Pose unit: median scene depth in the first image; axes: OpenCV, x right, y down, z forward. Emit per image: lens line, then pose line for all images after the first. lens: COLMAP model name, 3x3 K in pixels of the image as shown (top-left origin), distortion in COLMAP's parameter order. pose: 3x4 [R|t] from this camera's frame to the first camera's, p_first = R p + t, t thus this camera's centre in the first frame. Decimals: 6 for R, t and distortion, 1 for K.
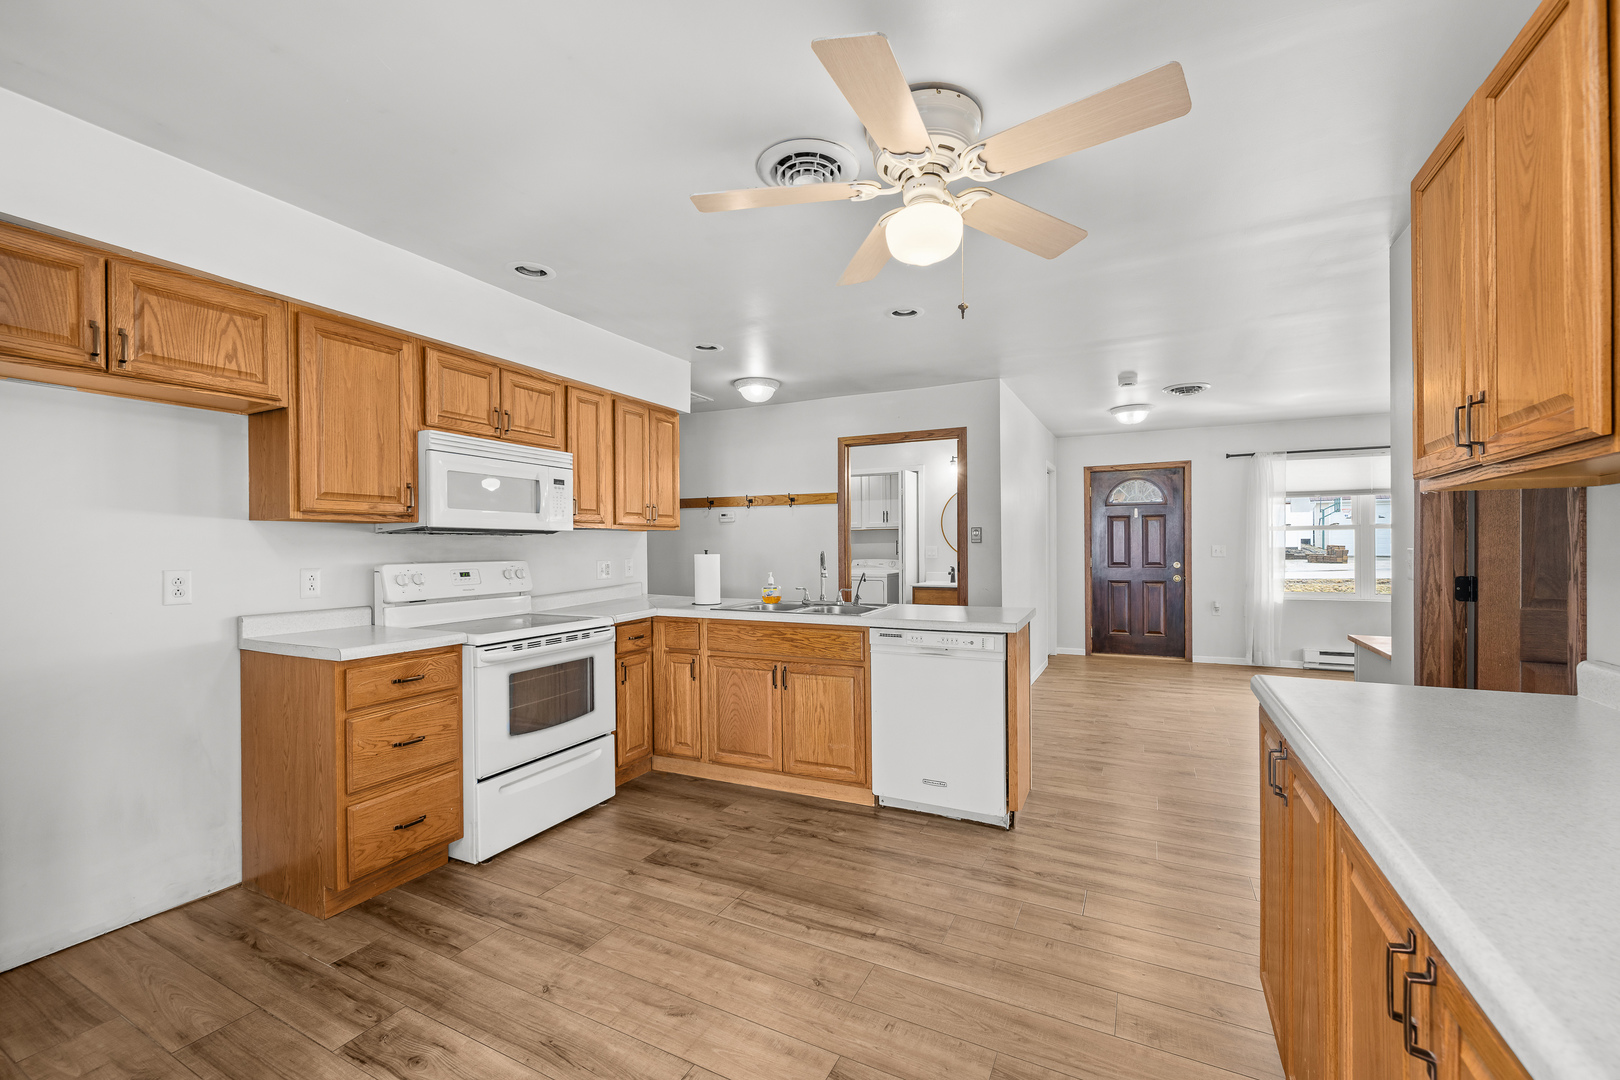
lens RADIAL K [[654.9, 0, 779.5], [0, 654.9, 557.3], [0, 0, 1]] dist [0.000119, -0.000179]
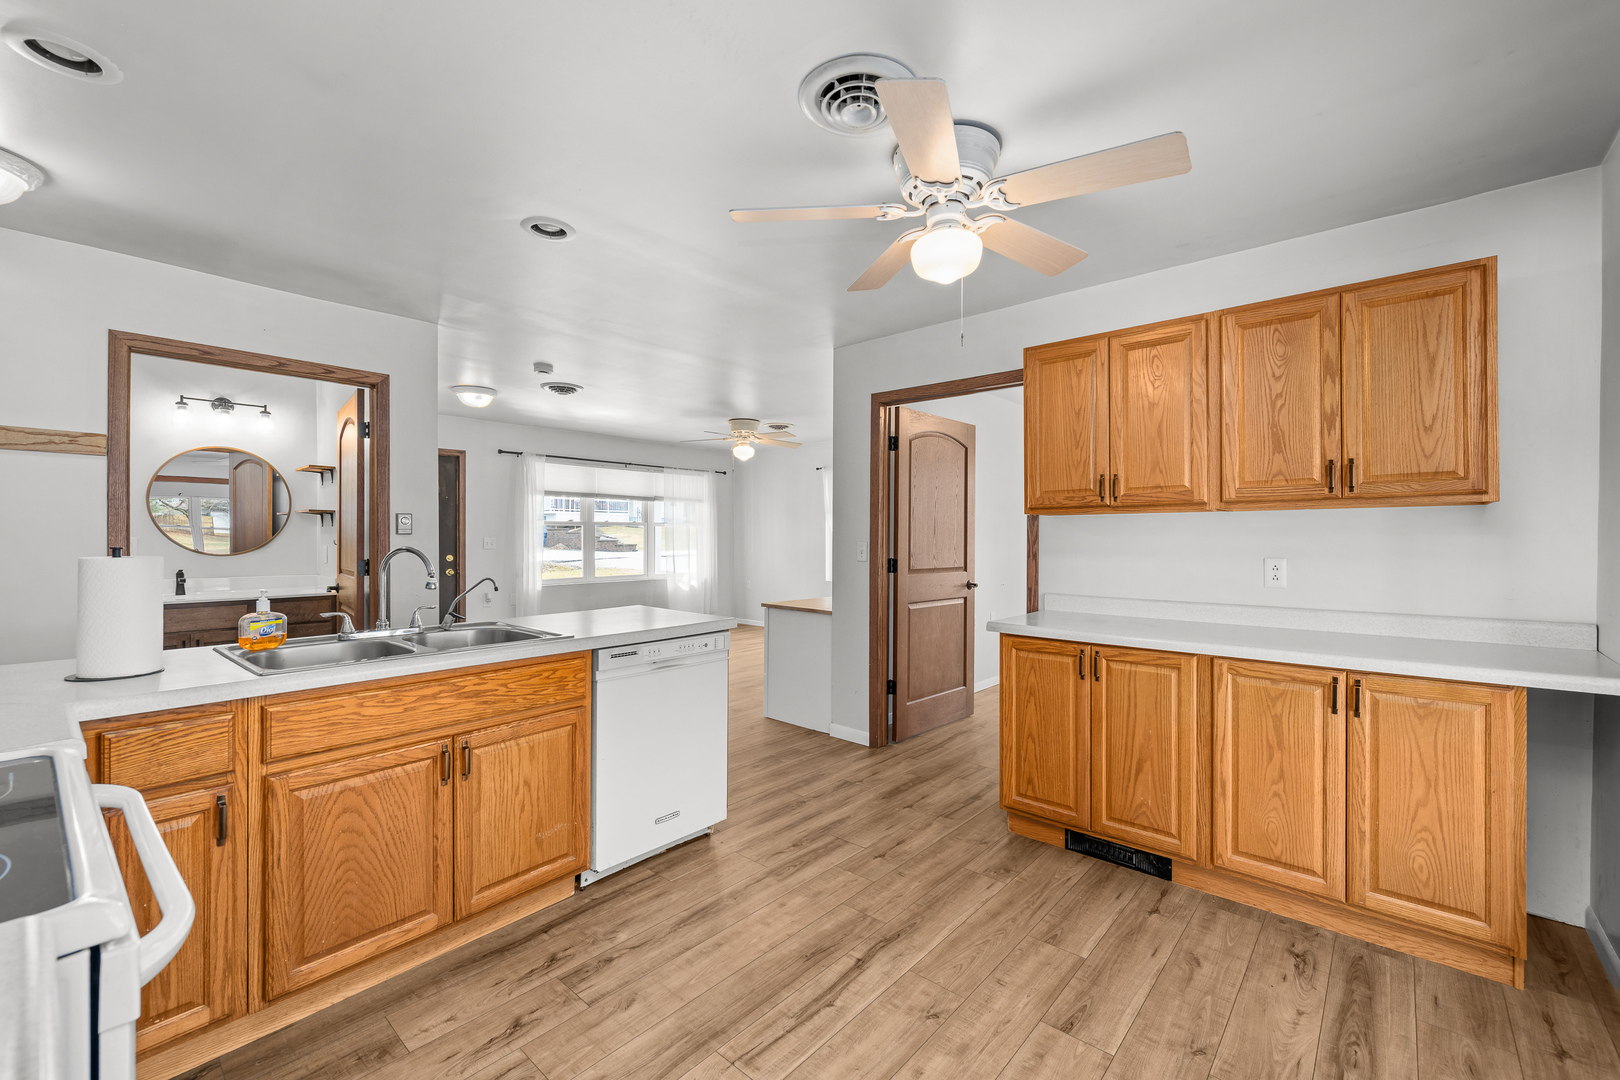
lens RADIAL K [[691.5, 0, 817.9], [0, 691.5, 535.6], [0, 0, 1]] dist [0.001630, 0.001015]
pose [[0.216404, 0.006504, 0.976282, -0.536937], [0.011127, 0.999896, -0.009127, -0.011790], [-0.976240, 0.012838, 0.216309, 0.539556]]
